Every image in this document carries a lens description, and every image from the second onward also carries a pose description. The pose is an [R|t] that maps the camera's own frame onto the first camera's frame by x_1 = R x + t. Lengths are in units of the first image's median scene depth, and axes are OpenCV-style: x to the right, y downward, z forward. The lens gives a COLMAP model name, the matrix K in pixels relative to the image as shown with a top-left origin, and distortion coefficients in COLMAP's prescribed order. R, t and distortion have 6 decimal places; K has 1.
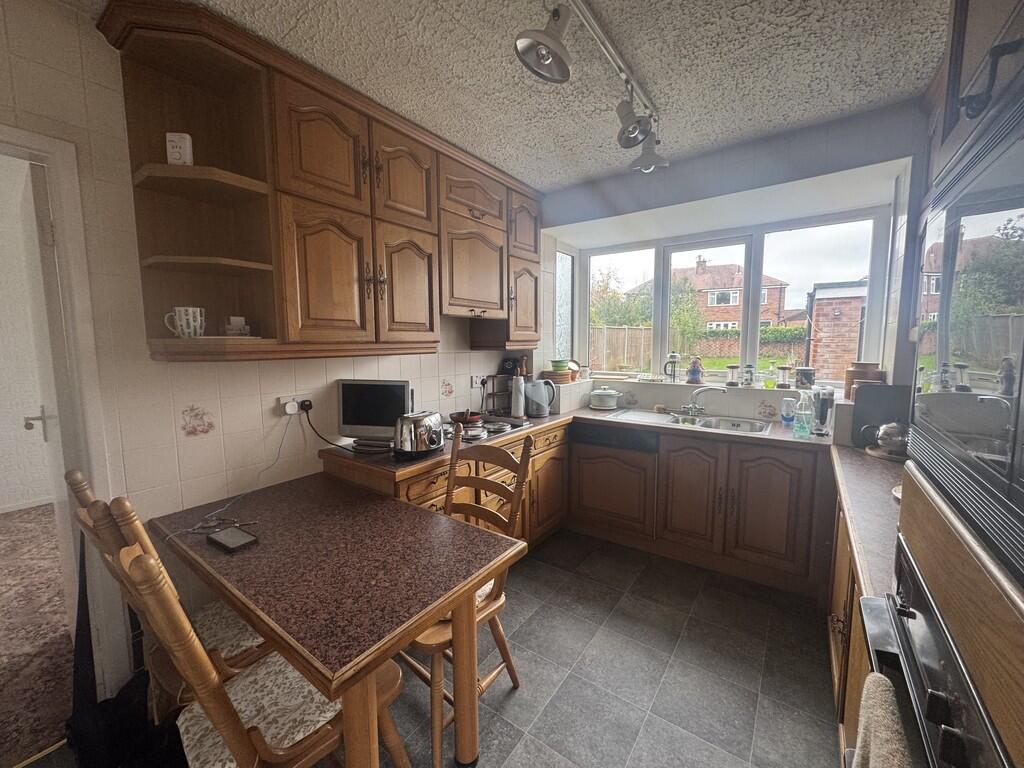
lens RADIAL K [[408.3, 0, 512.5], [0, 408.3, 384.7], [0, 0, 1]] dist [-0.000797, -0.000085]
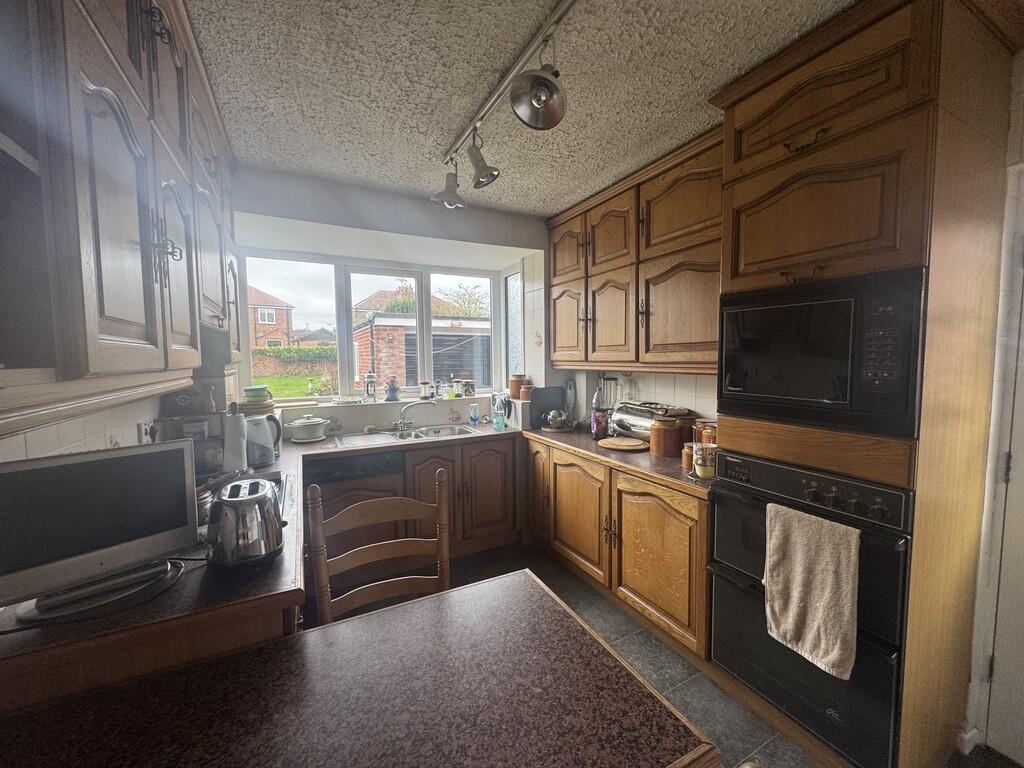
lens RADIAL K [[408.3, 0, 513.8], [0, 408.3, 382.7], [0, 0, 1]] dist [-0.000797, -0.000085]
pose [[0.440273, -0.055533, 0.896145, -0.364020], [0.100144, 0.994895, 0.012452, -0.031308], [-0.892261, 0.084262, 0.443587, 0.242512]]
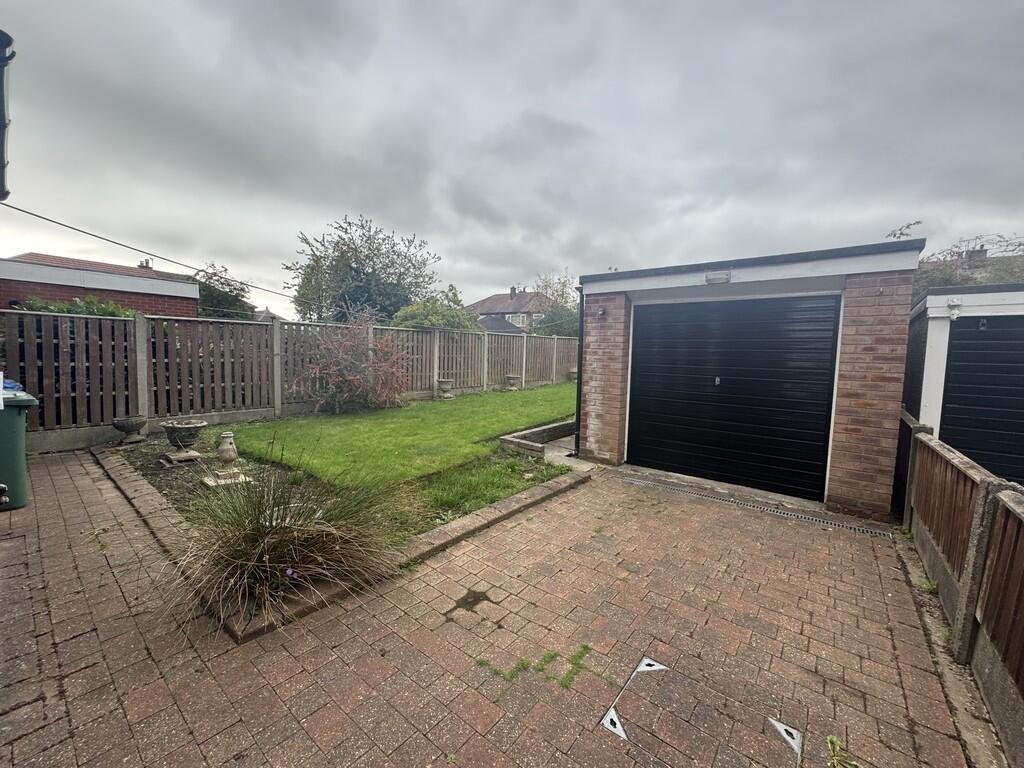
lens RADIAL K [[408.3, 0, 510.8], [0, 408.3, 380.6], [0, 0, 1]] dist [-0.000797, -0.000085]
pose [[0.998703, 0.033431, -0.038393, 1.372274], [-0.034772, 0.998789, -0.034803, -0.011313], [0.037183, 0.036093, 0.998656, 0.397692]]
